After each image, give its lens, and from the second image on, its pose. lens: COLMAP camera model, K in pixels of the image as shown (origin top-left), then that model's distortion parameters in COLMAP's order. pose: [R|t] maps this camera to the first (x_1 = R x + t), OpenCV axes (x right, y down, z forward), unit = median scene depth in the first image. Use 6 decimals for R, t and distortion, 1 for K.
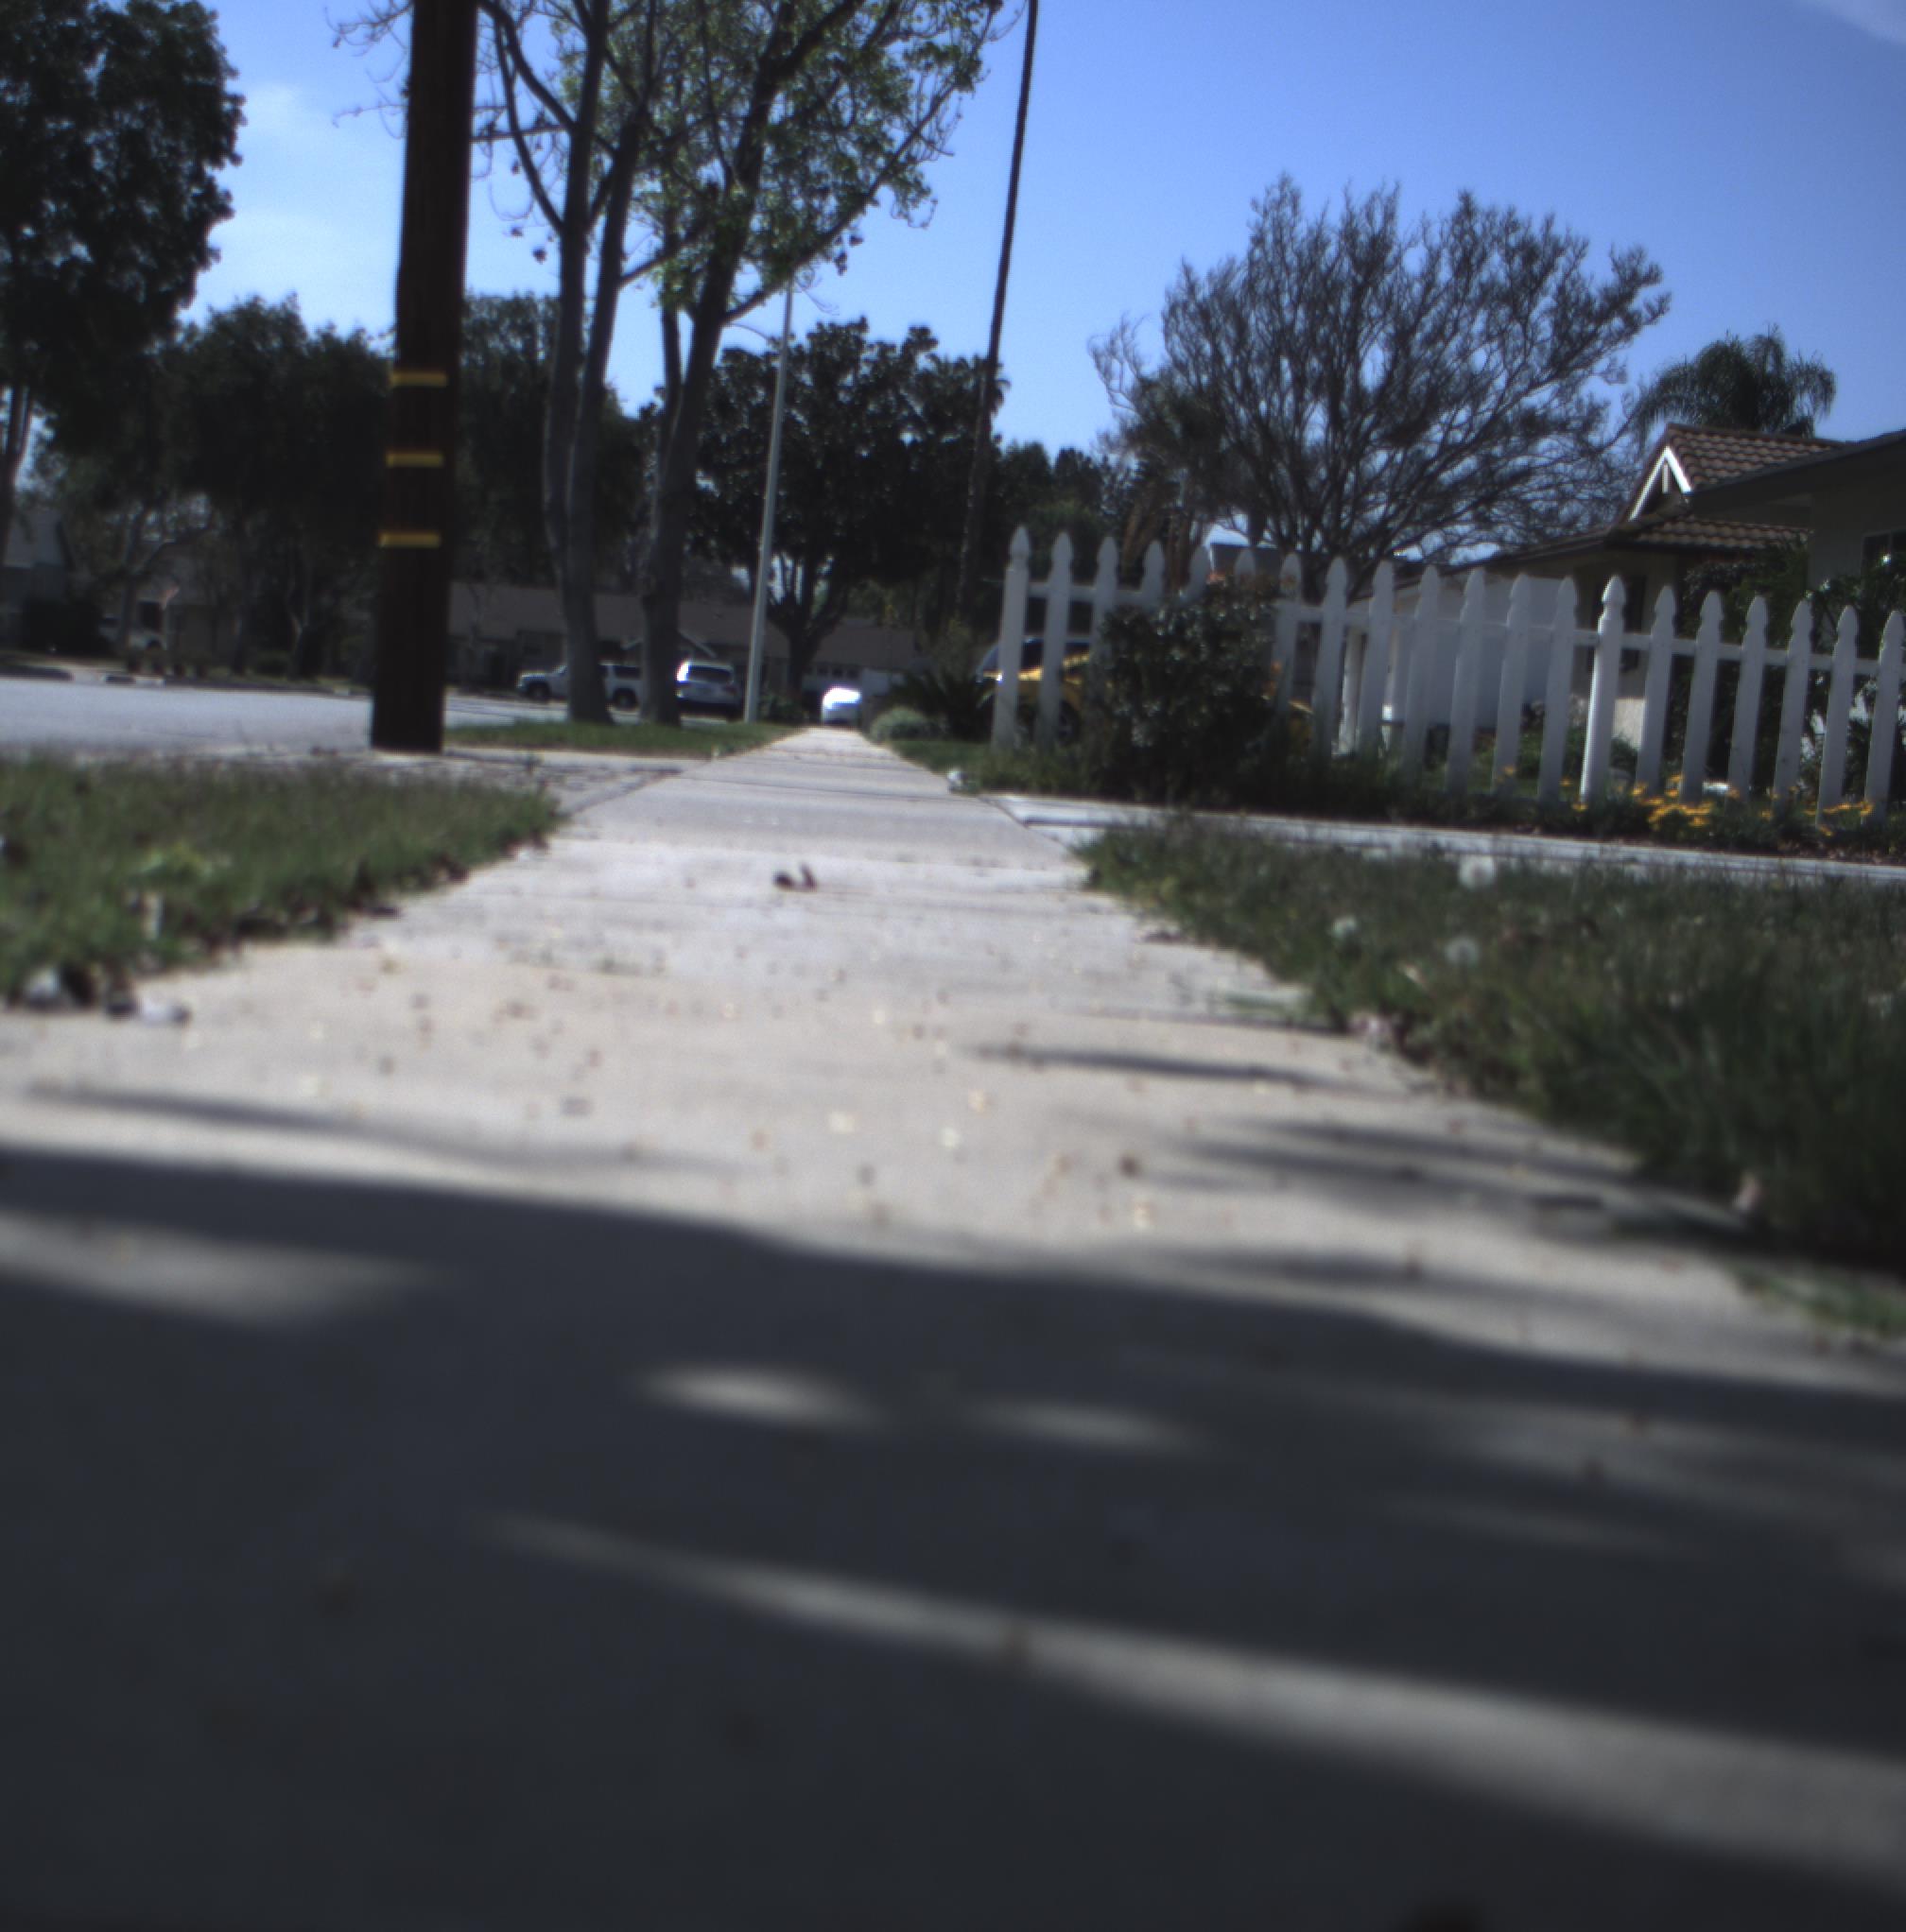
lens RADIAL K [[4307.3, 0, 699.5], [0, 4307.3, 964.1], [0, 0, 1]] dist [-0.122880, 0.206058]
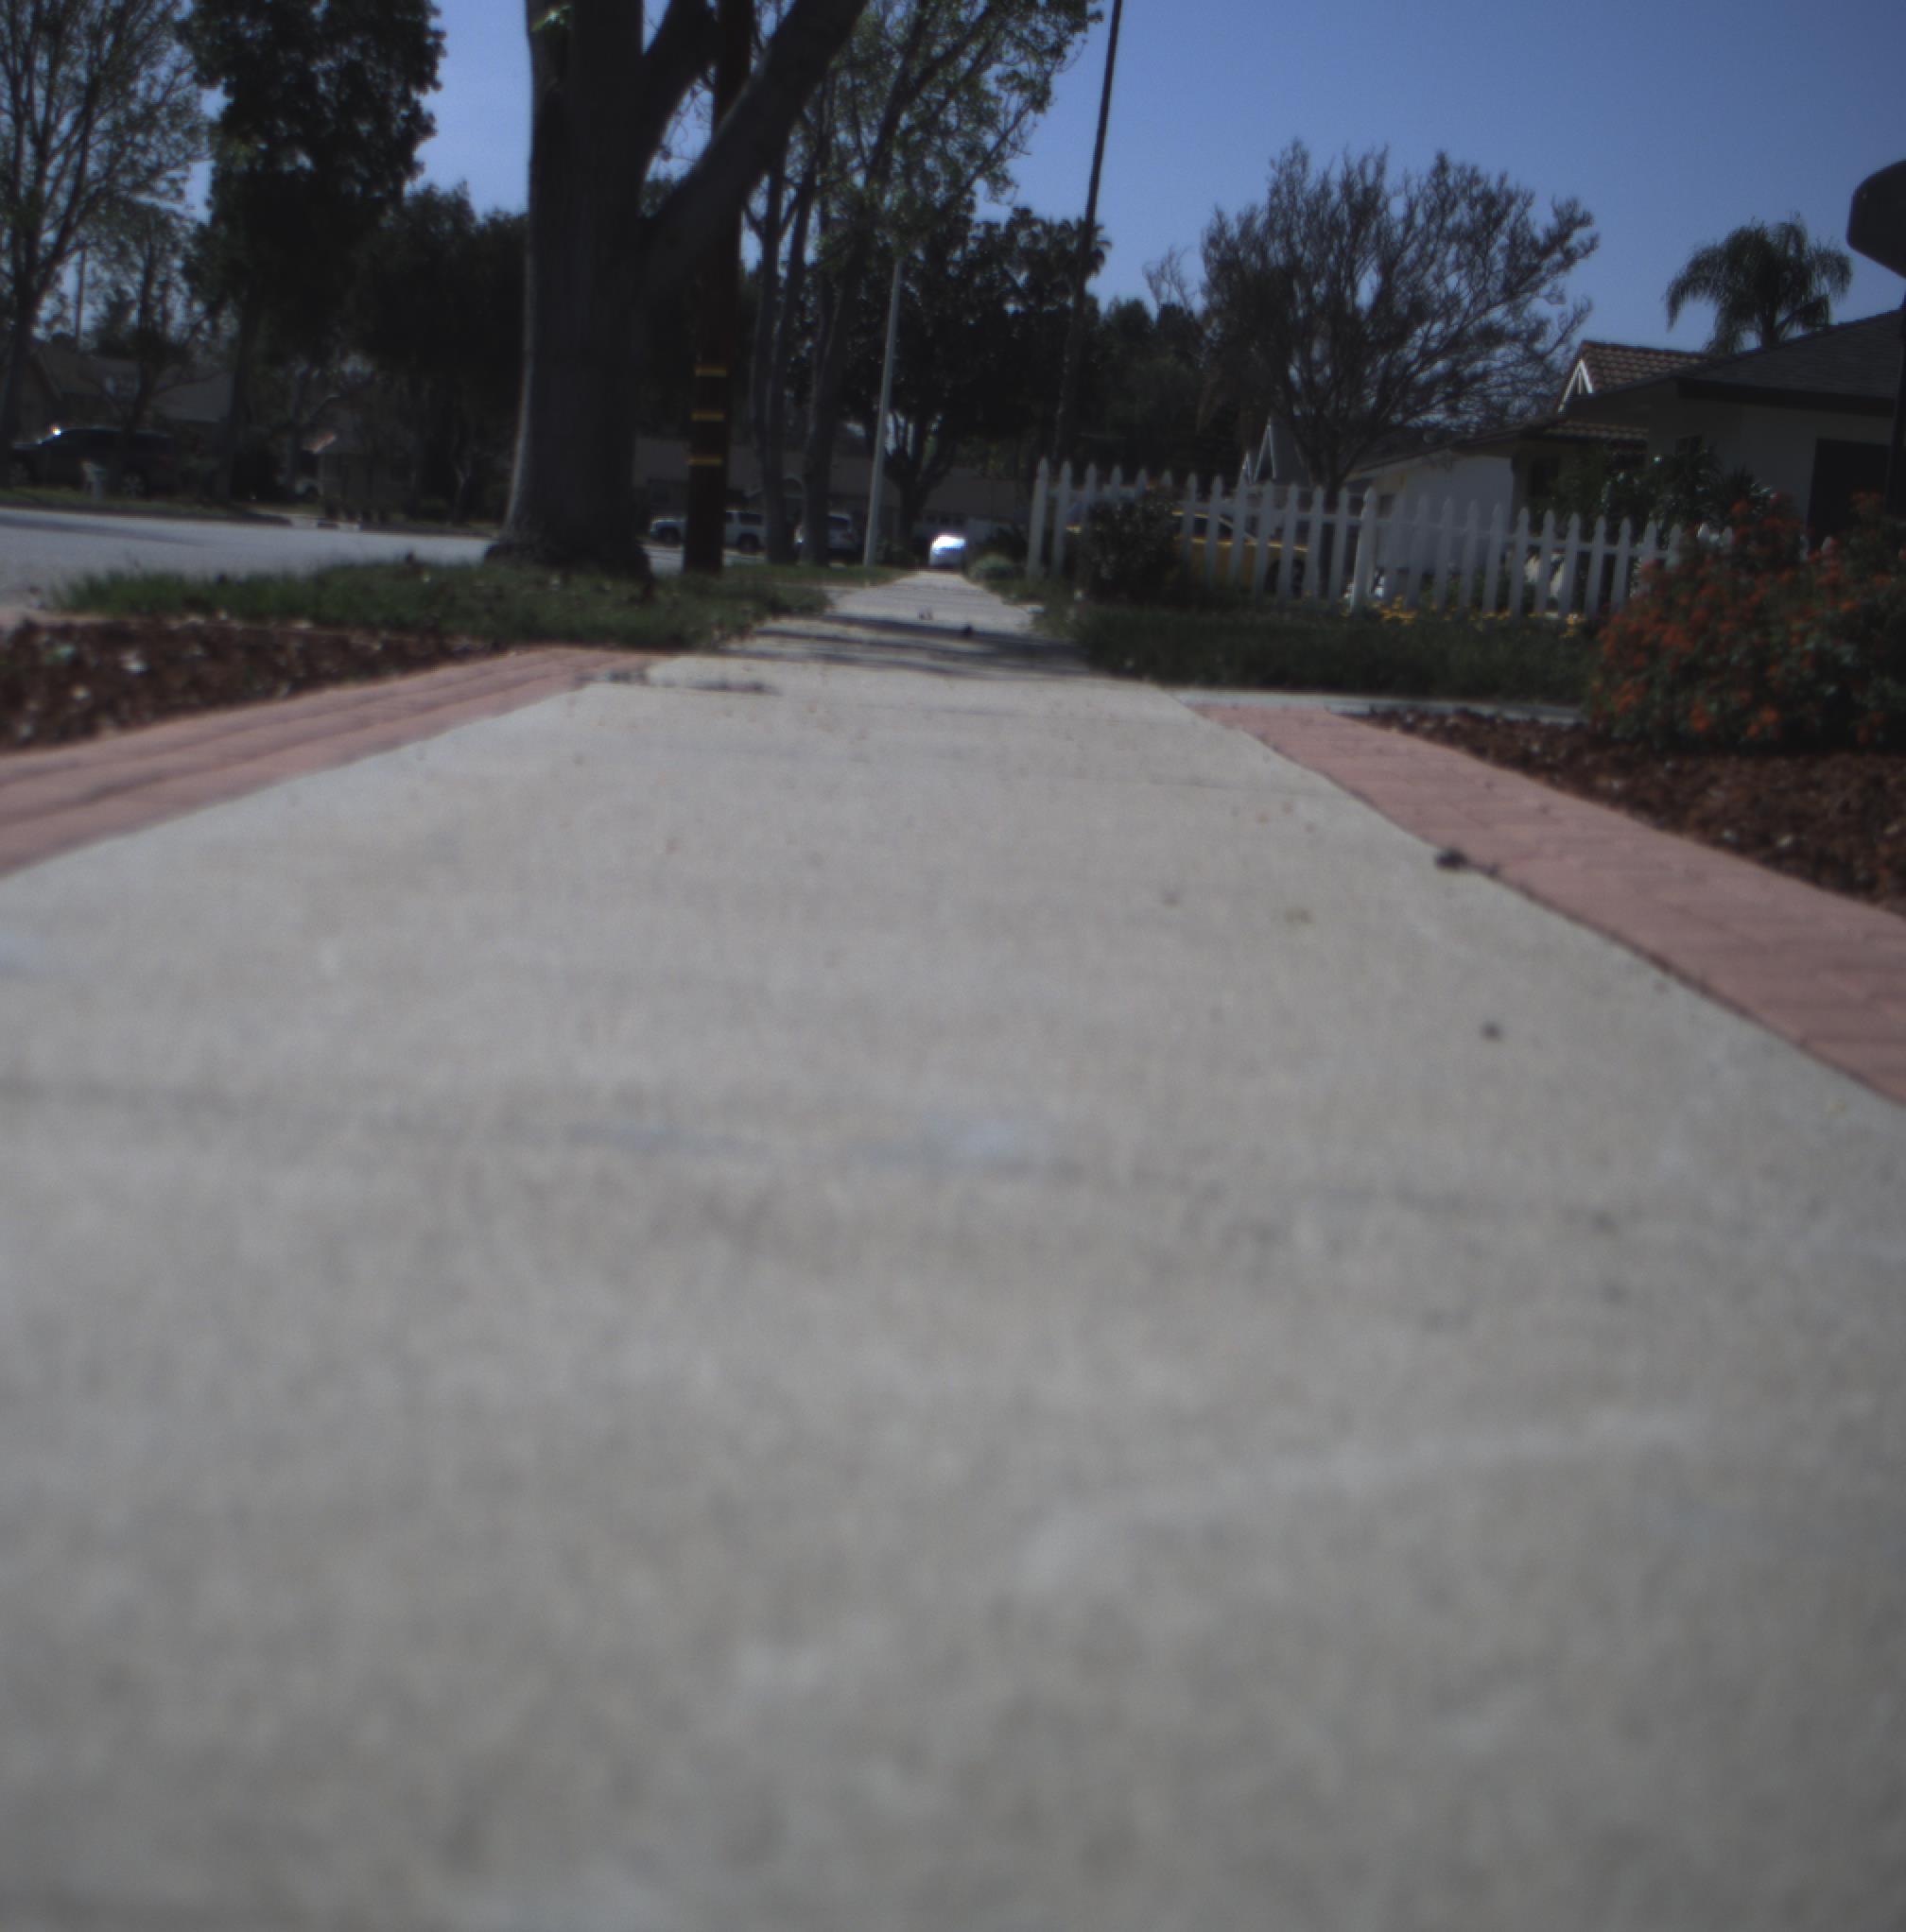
lens RADIAL K [[4315.4, 0, 707.6], [0, 4315.4, 966.9], [0, 0, 1]] dist [-0.127304, 0.317784]
pose [[0.999719, 0.008437, -0.022138, -0.008680], [-0.007618, 0.999293, 0.036821, 0.016431], [0.022434, -0.036642, 0.999077, -0.286668]]
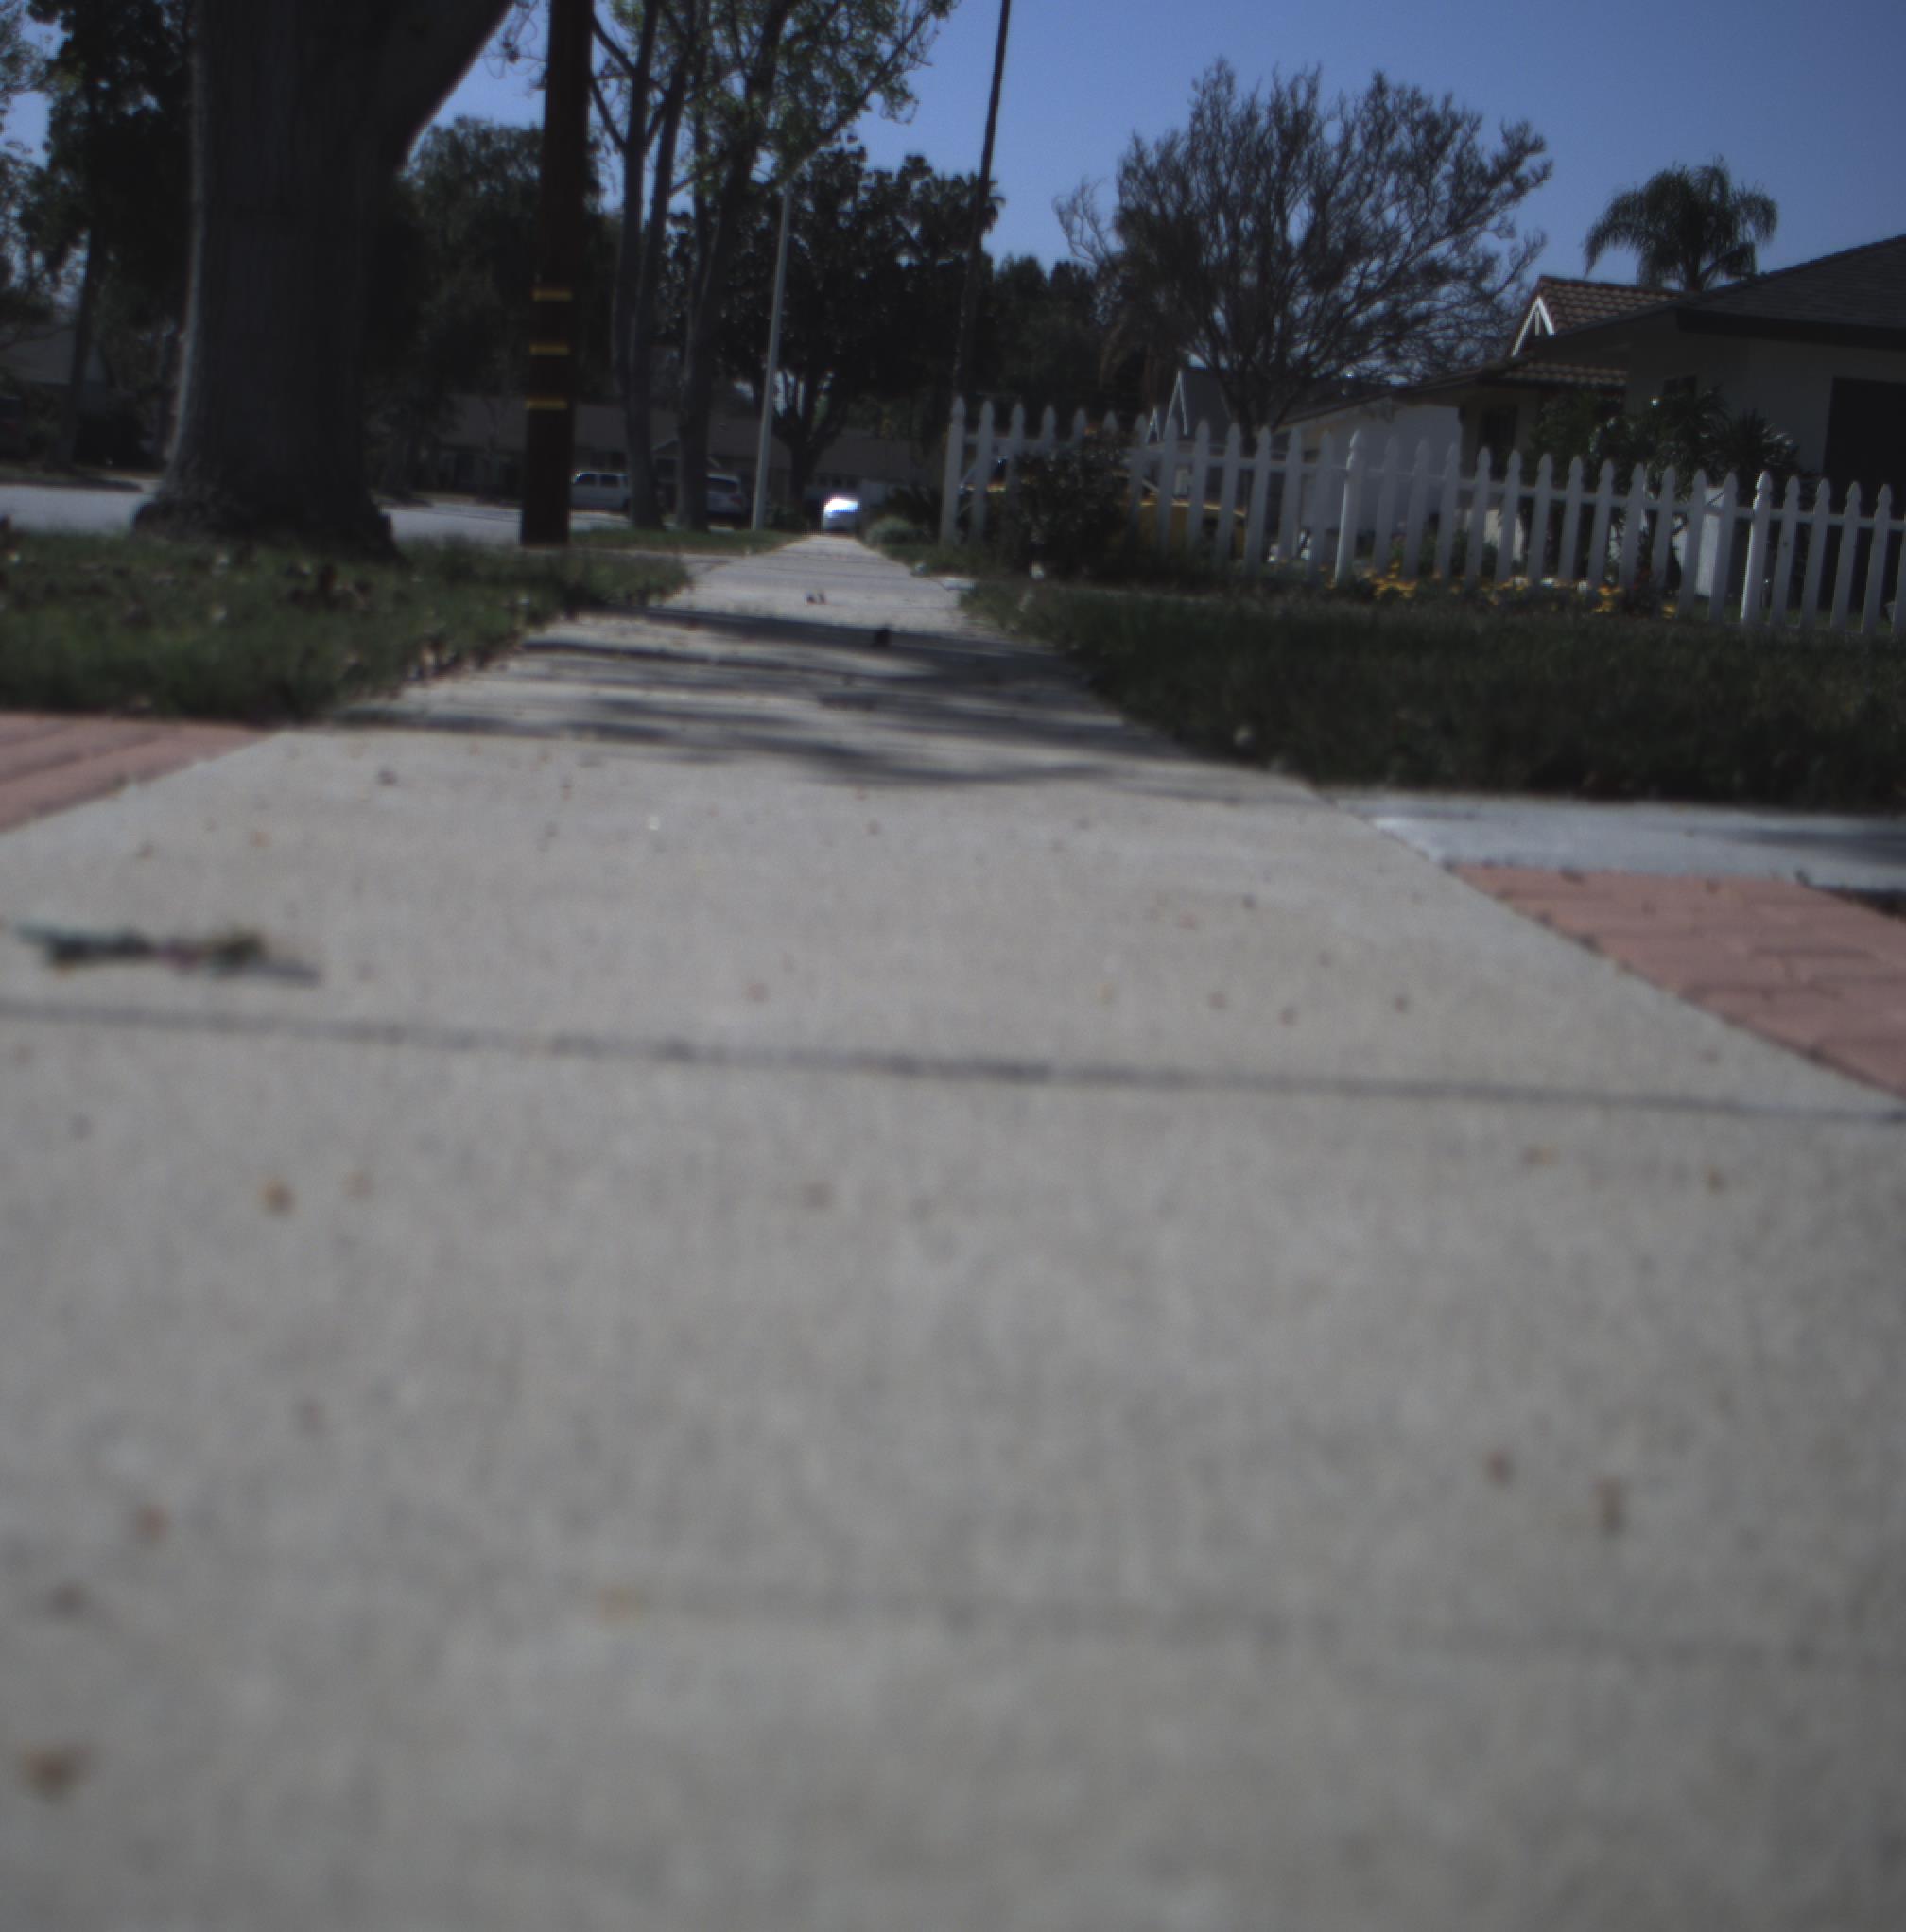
lens RADIAL K [[4309.9, 0, 704.0], [0, 4309.9, 969.4], [0, 0, 1]] dist [-0.112818, 0.213058]
pose [[0.999999, -0.000372, 0.001156, -0.005340], [0.000319, 0.998964, 0.045495, 0.009878], [-0.001171, -0.045495, 0.998964, -0.171310]]
